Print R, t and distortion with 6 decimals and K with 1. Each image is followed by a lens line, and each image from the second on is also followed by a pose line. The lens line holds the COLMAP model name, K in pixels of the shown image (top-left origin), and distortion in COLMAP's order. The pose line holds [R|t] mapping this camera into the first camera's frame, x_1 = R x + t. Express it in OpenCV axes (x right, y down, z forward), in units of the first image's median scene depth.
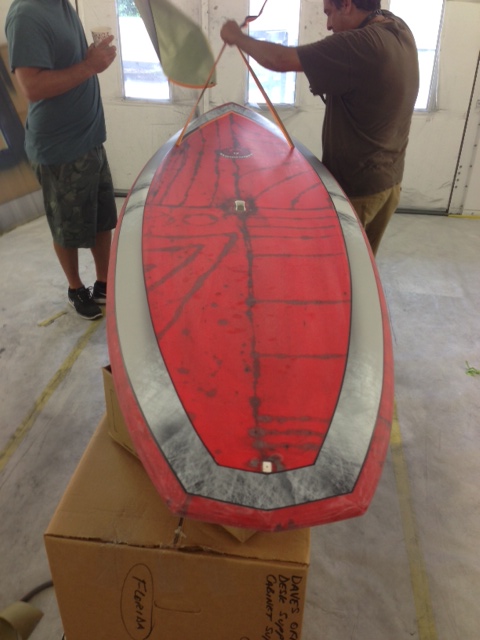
lens RADIAL K [[593.4, 0, 225.7], [0, 593.4, 305.8], [0, 0, 1]] dist [0.036606, 0.000000]
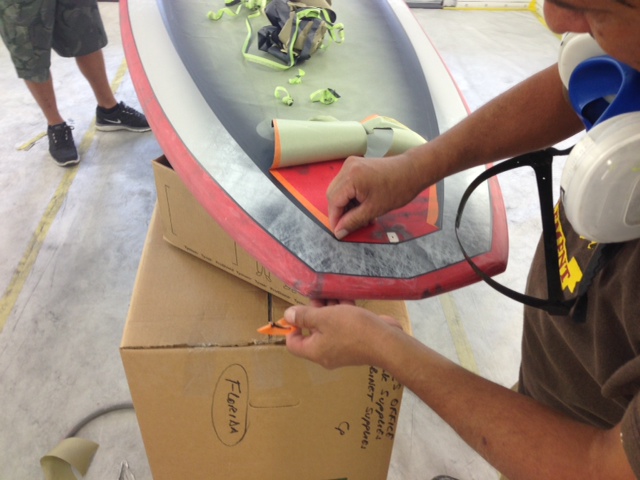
lens RADIAL K [[593.4, 0, 320.9], [0, 593.4, 243.2], [0, 0, 1]] dist [0.036606, 0.000000]
pose [[0.978299, -0.105348, 0.178416, -0.193507], [0.069282, 0.977853, 0.197495, 0.093966], [-0.195271, -0.180848, 0.963931, 0.155120]]
